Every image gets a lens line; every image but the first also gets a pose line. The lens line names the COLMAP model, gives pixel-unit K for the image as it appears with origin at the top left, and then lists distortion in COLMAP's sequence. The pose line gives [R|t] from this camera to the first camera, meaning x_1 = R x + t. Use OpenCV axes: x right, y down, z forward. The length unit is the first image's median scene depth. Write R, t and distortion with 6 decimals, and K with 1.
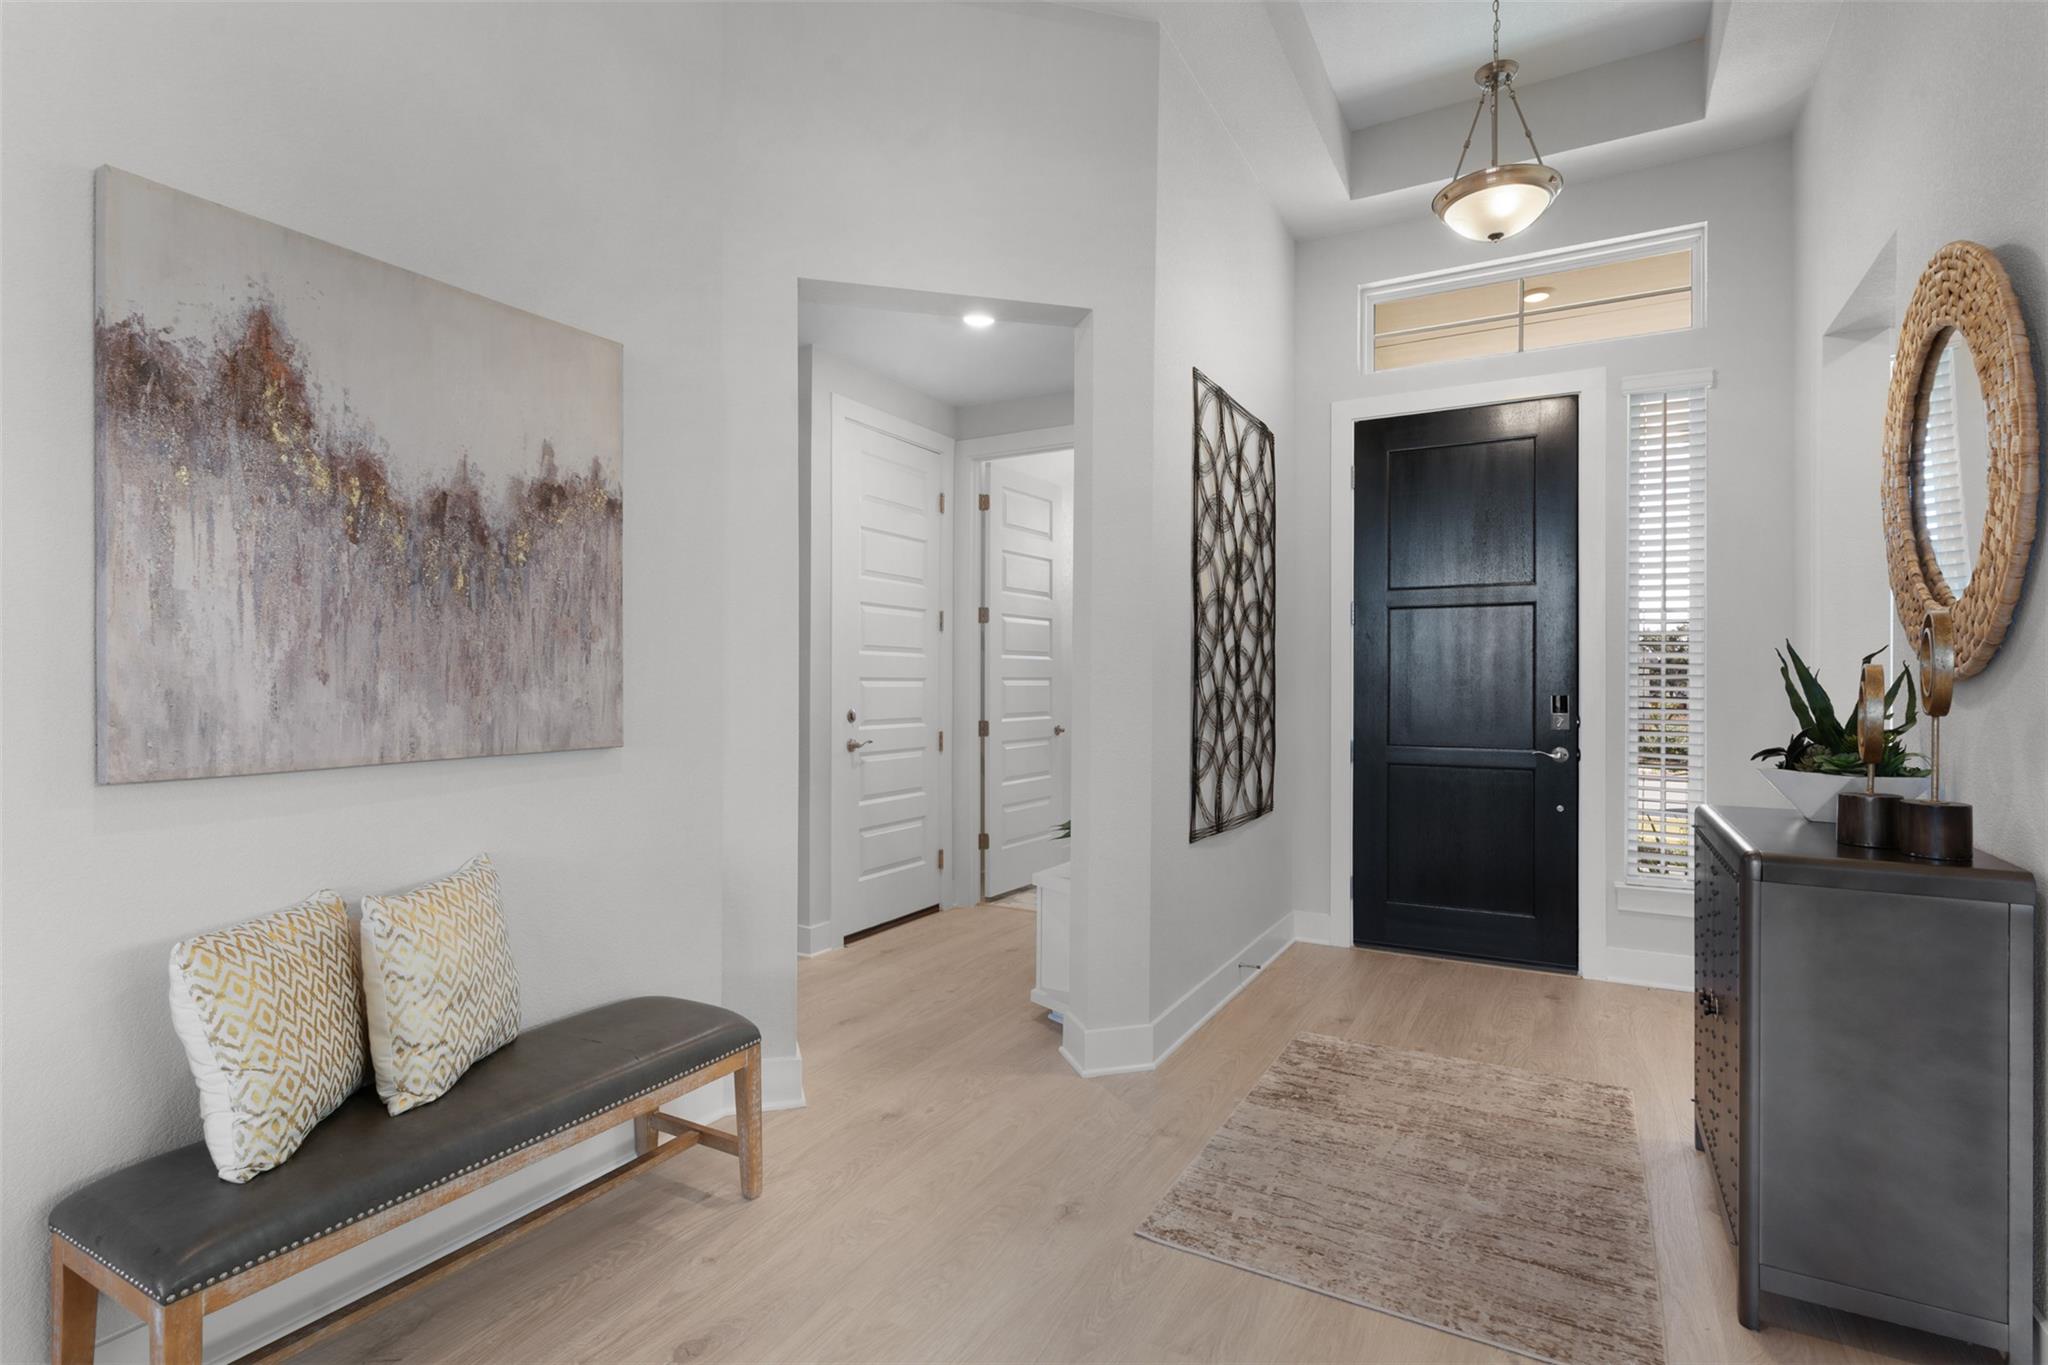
lens RADIAL K [[995.1, 0, 1016.1], [0, 995.1, 677.7], [0, 0, 1]] dist [0.004525, -0.000961]
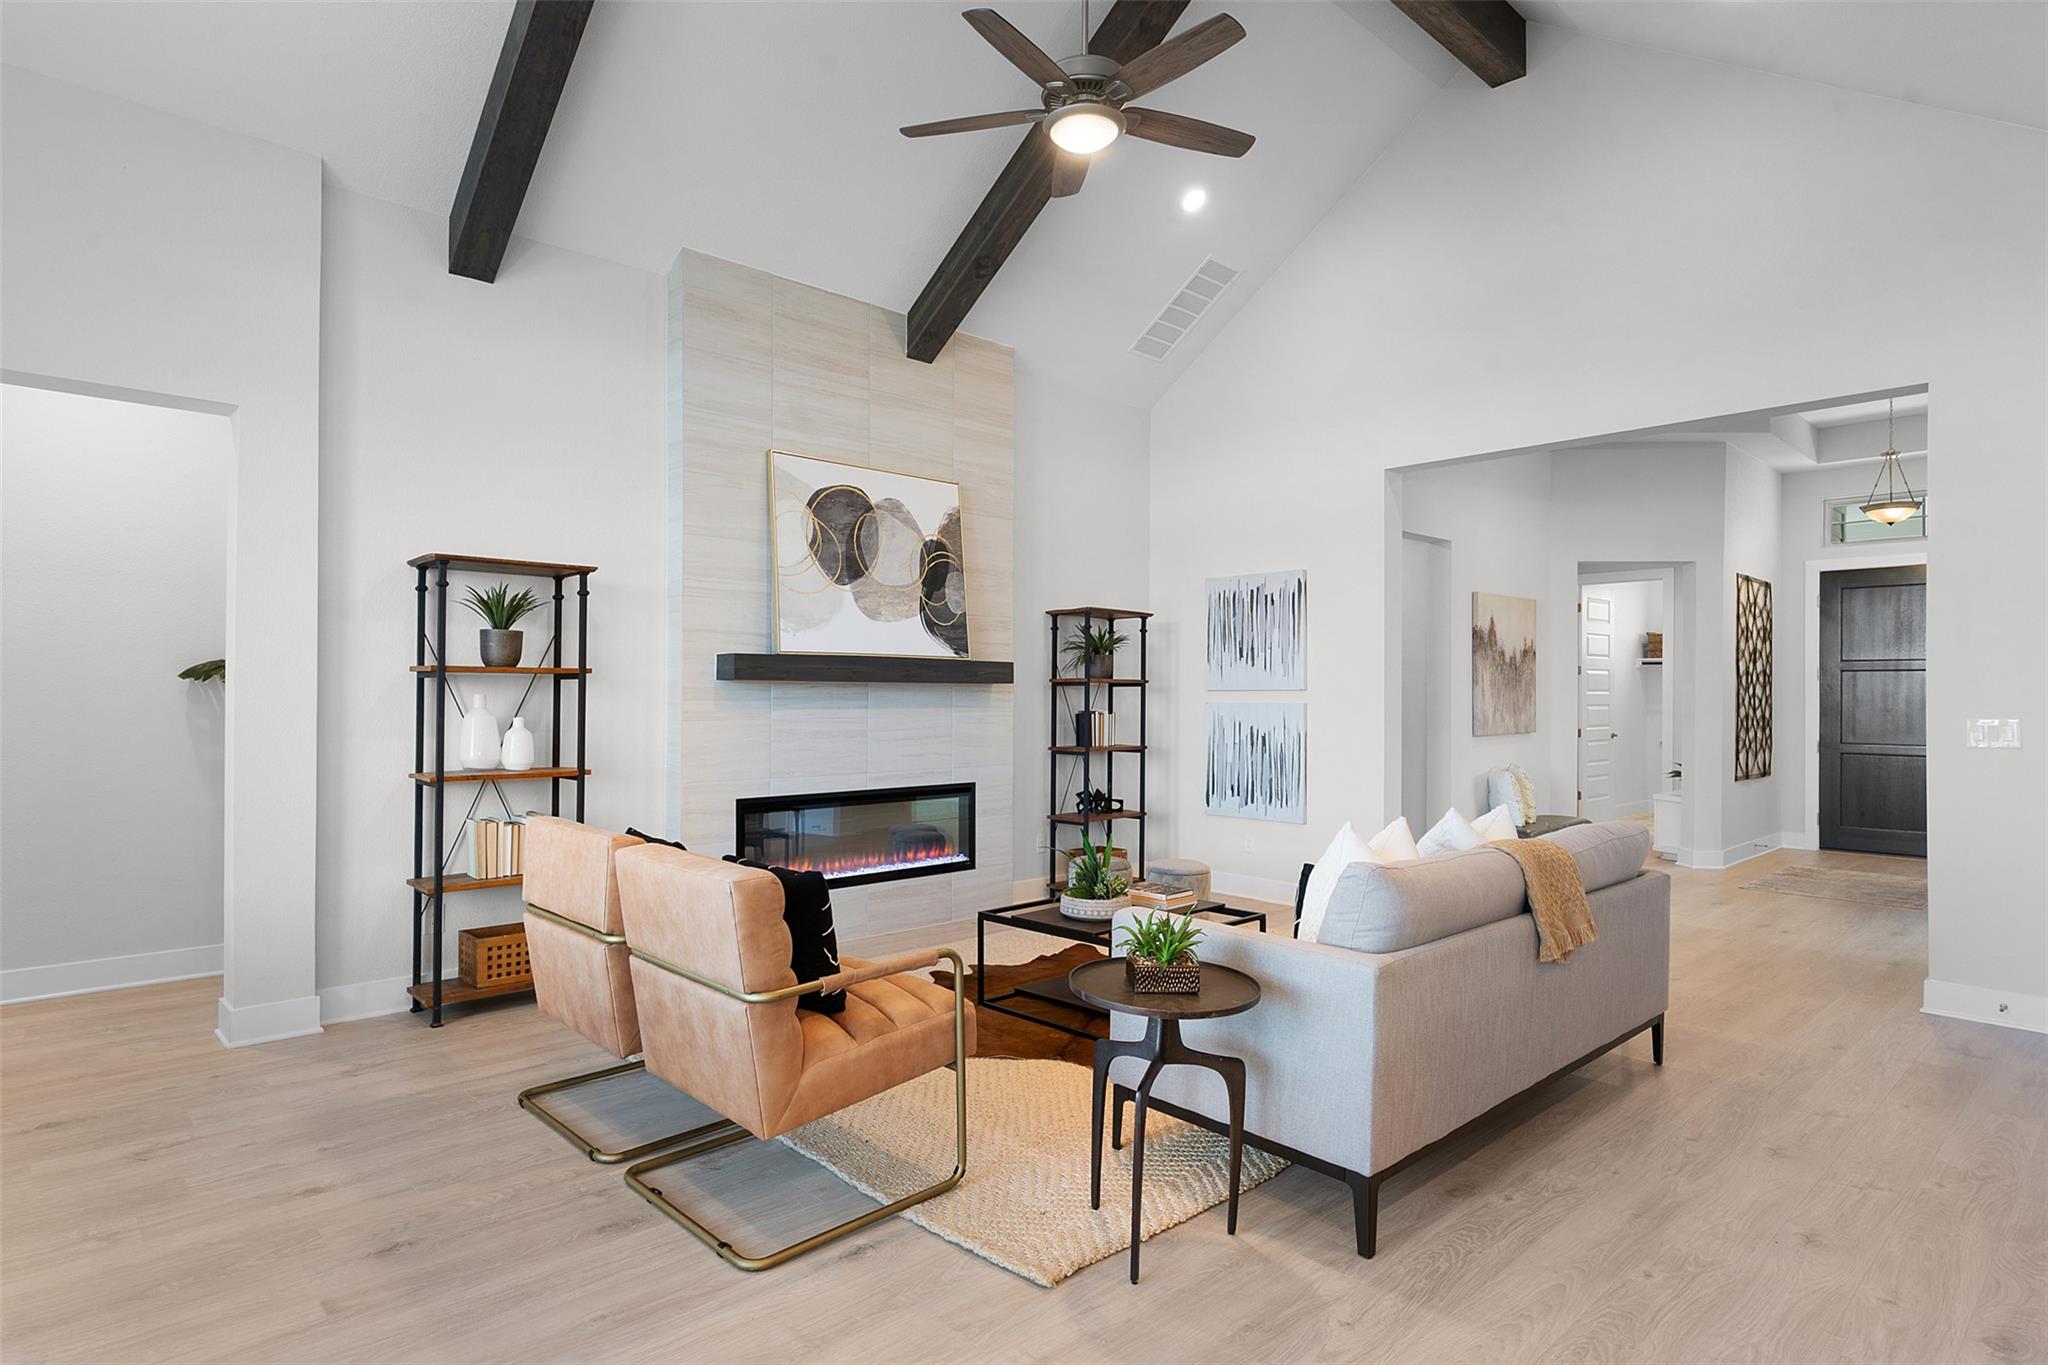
lens RADIAL K [[1094.2, 0, 1020.8], [0, 1094.2, 686.3], [0, 0, 1]] dist [0.007978, 0.000944]
pose [[0.955419, -0.000287, -0.295255, -0.967604], [-0.000941, 0.999991, -0.004019, -0.059367], [0.295253, 0.004118, 0.955410, -2.826642]]
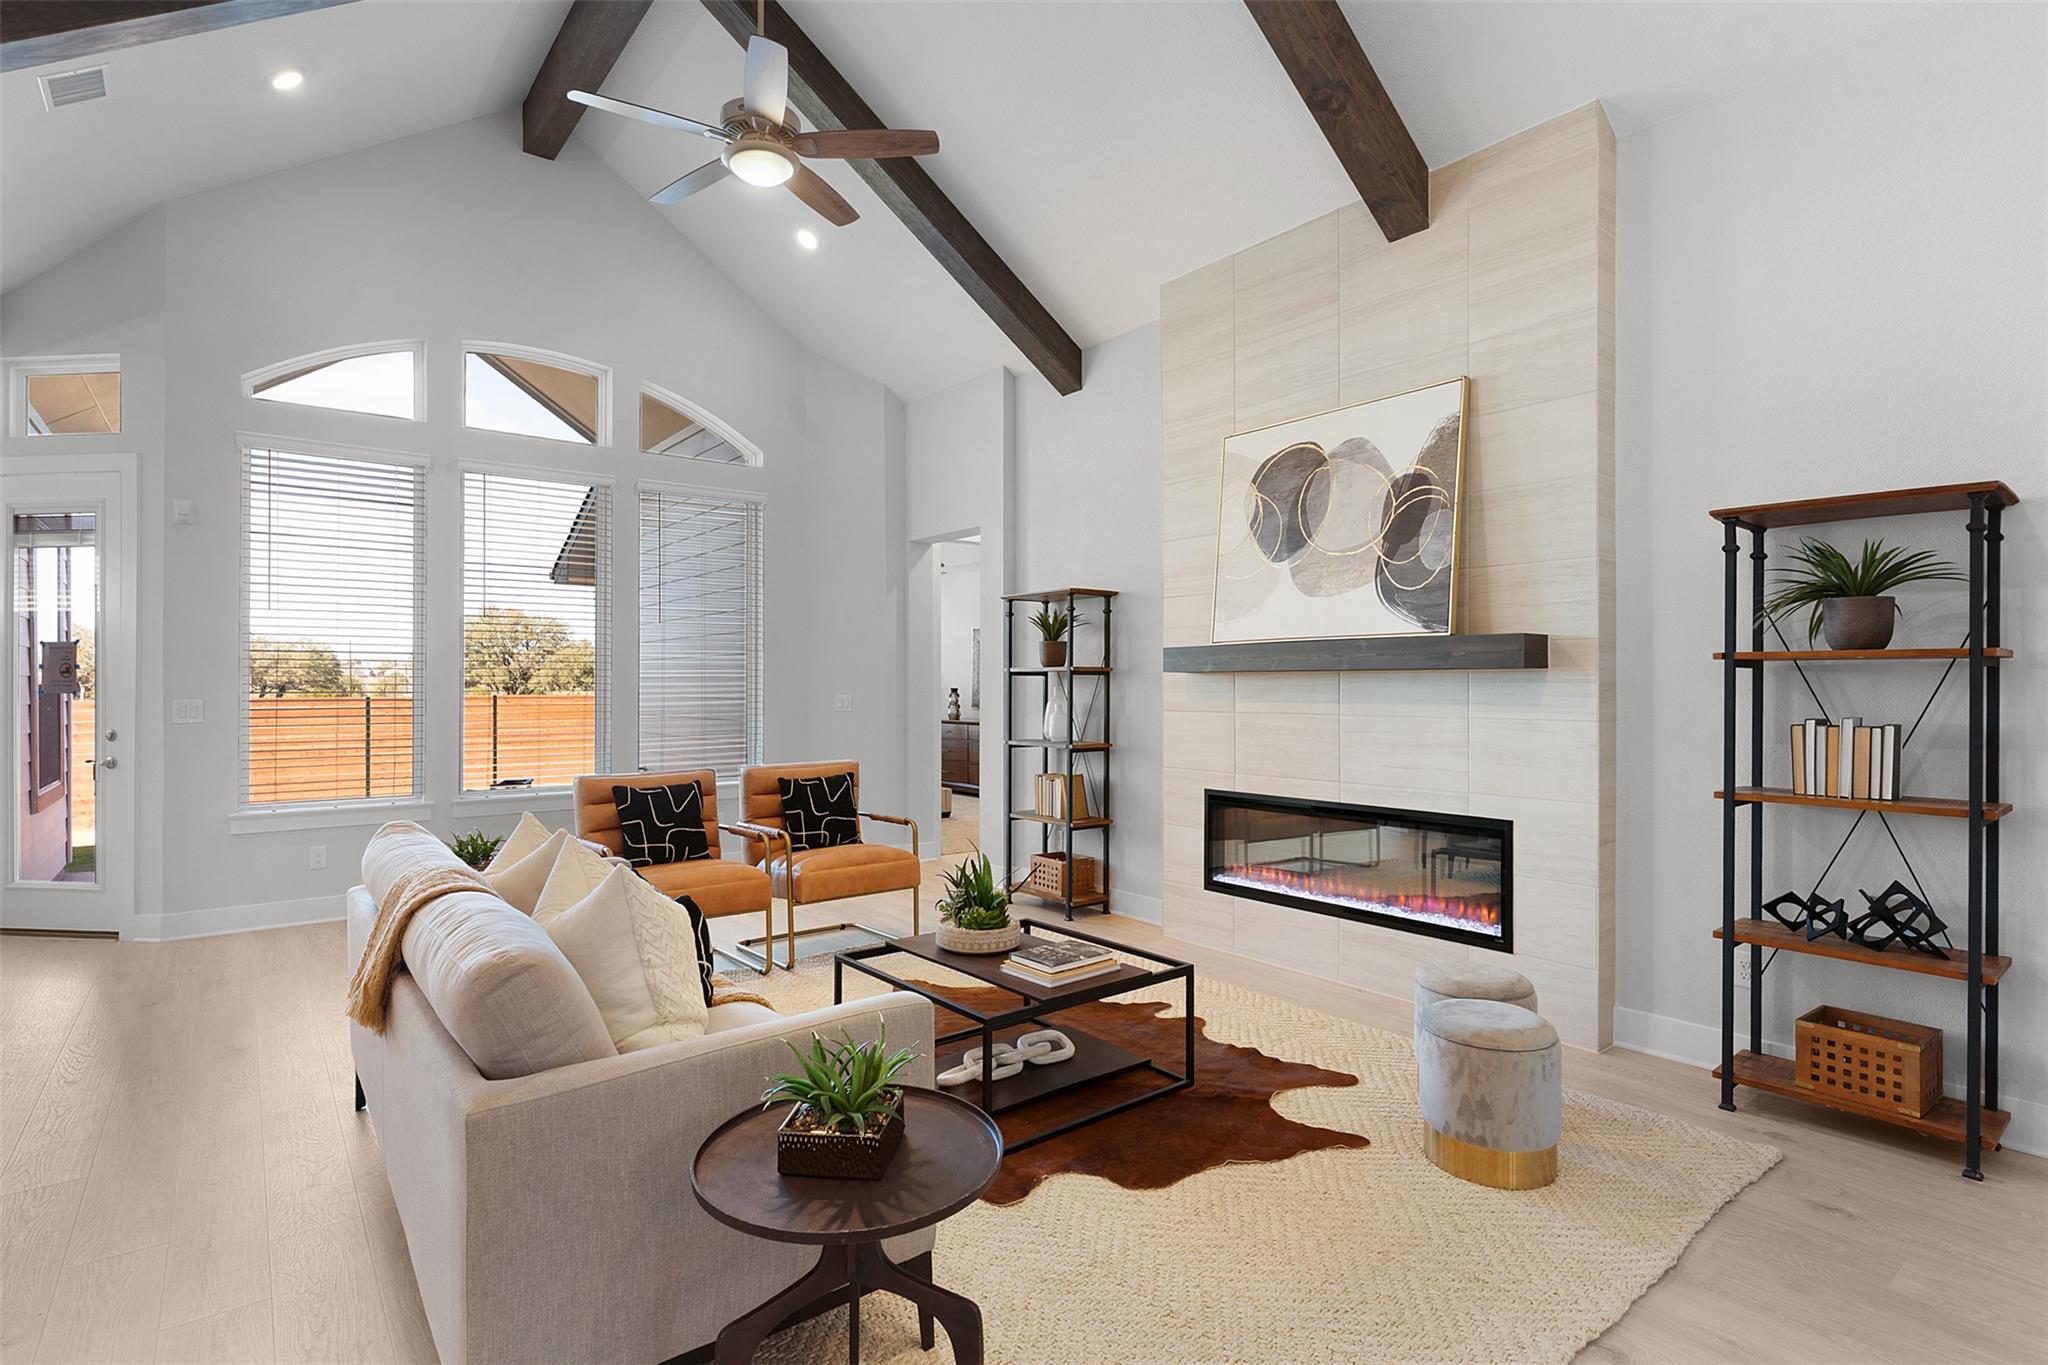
lens RADIAL K [[995.1, 0, 1014.0], [0, 995.1, 680.3], [0, 0, 1]] dist [0.004525, -0.000961]
pose [[-0.378568, -0.003936, -0.925565, -0.068446], [0.005154, 0.999966, -0.006360, -0.052565], [0.925559, -0.007178, -0.378535, -0.357163]]
